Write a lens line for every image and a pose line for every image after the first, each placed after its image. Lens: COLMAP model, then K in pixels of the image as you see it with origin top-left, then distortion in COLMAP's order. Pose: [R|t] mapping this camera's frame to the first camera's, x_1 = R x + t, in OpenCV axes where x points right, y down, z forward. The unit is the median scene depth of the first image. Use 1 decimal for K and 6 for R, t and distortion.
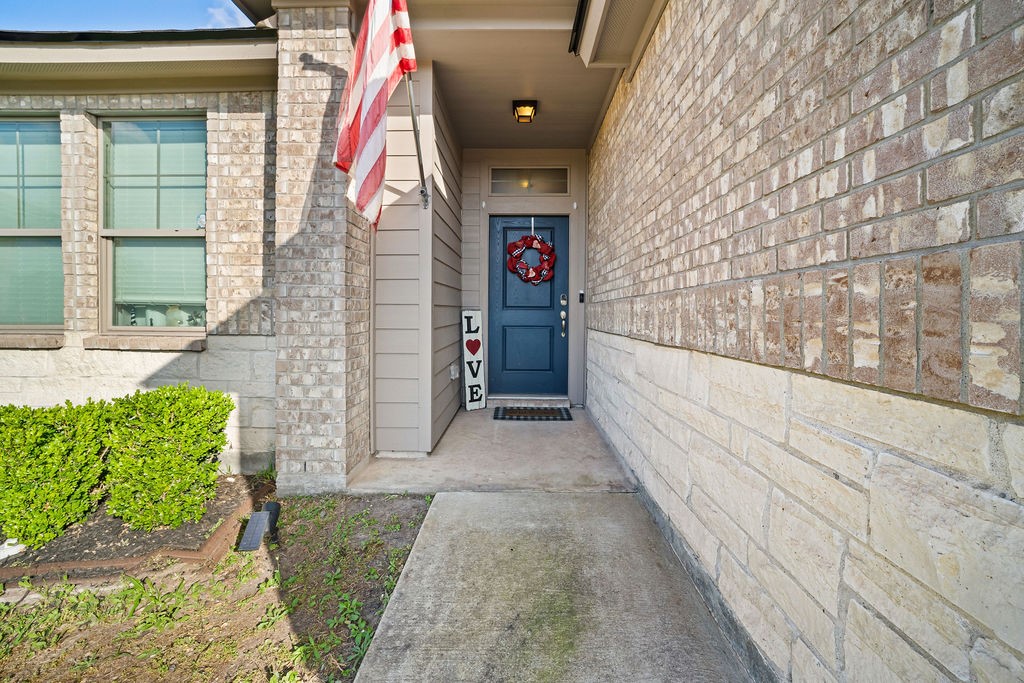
lens RADIAL K [[411.3, 0, 518.8], [0, 411.3, 316.0], [0, 0, 1]] dist [-0.014248, 0.003327]
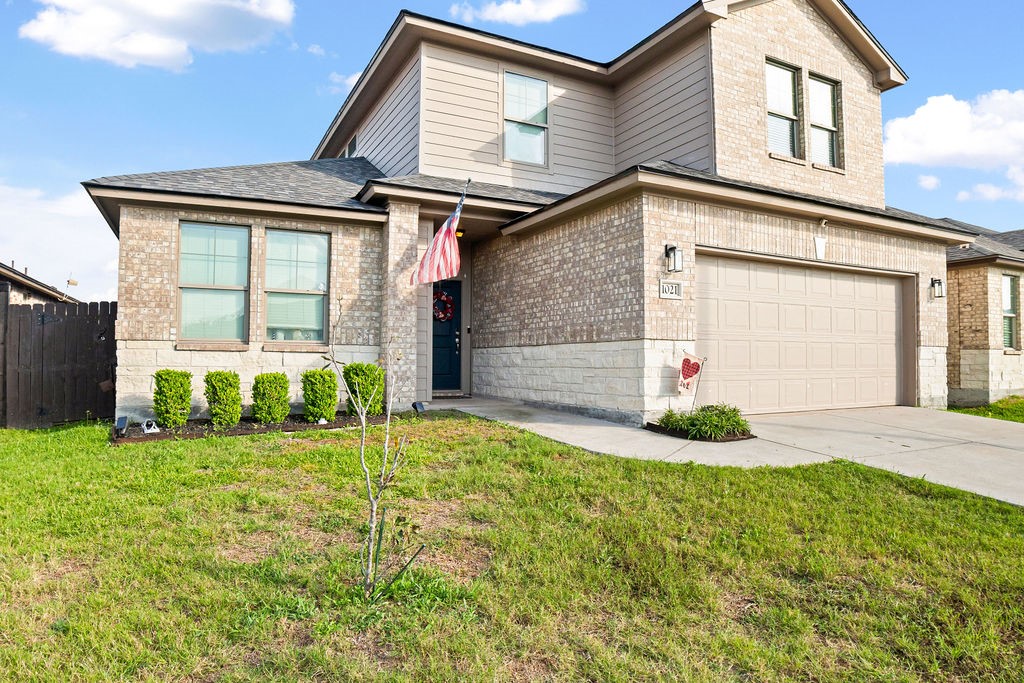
lens RADIAL K [[616.8, 0, 511.8], [0, 616.8, 340.7], [0, 0, 1]] dist [0.001462, 0.000107]
pose [[0.881526, 0.010866, 0.472011, -1.612409], [0.006807, 0.999339, -0.035718, 0.162684], [-0.472087, 0.034699, 0.880869, -2.382068]]
